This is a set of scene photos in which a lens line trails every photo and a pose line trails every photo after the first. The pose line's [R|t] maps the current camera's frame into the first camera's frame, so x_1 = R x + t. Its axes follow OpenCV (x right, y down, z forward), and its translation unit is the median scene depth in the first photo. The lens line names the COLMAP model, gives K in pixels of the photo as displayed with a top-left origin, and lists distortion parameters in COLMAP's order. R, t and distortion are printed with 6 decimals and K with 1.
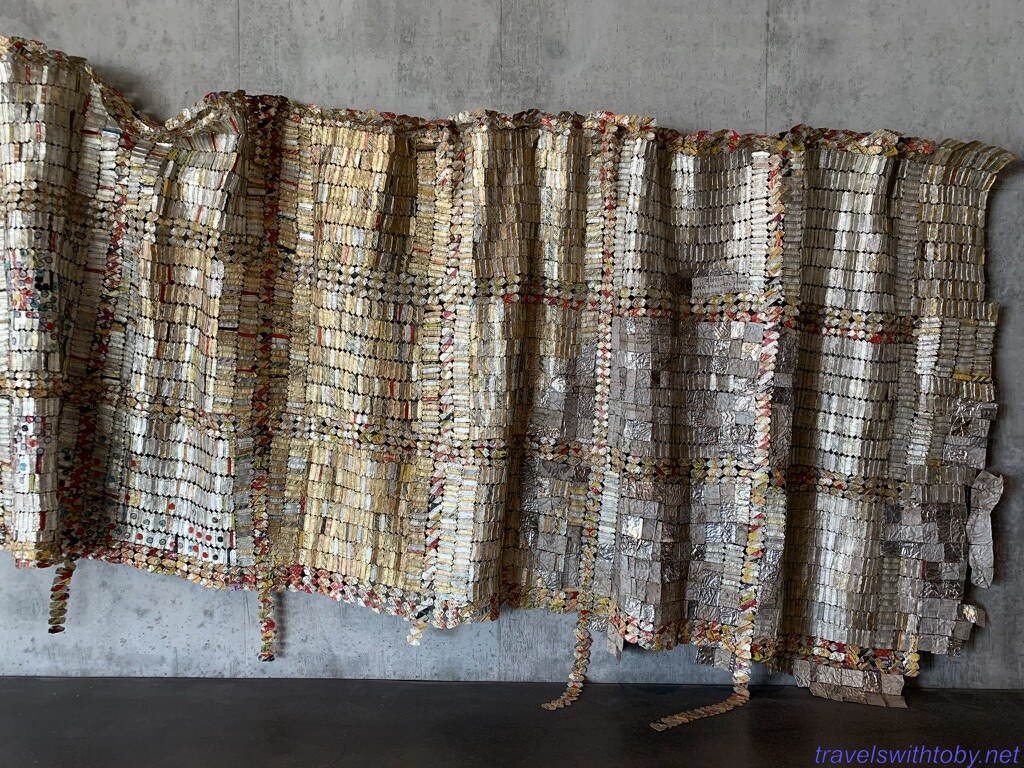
lens RADIAL K [[771.3, 0, 512.2], [0, 771.3, 387.3], [0, 0, 1]] dist [0.048140, -0.044781]
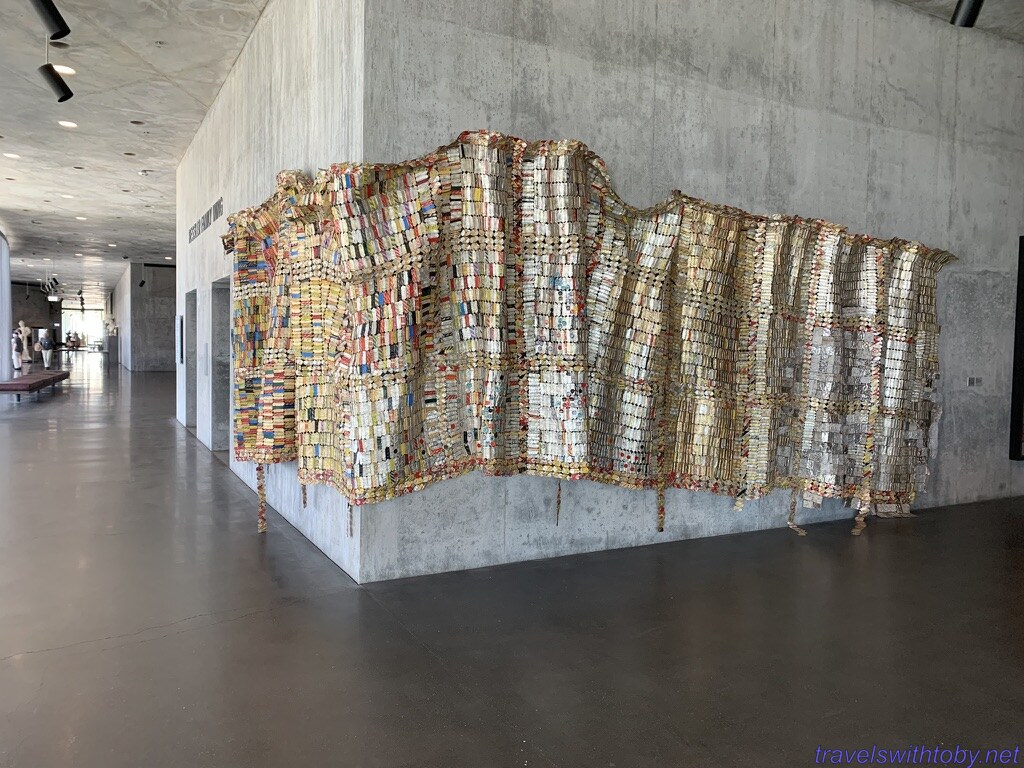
lens RADIAL K [[771.3, 0, 512.6], [0, 771.3, 379.8], [0, 0, 1]] dist [0.048140, -0.044781]
pose [[0.867985, -0.010886, 0.496472, -1.423618], [0.005196, 0.999904, 0.012840, 0.008369], [-0.496564, -0.008565, 0.867958, -0.266946]]
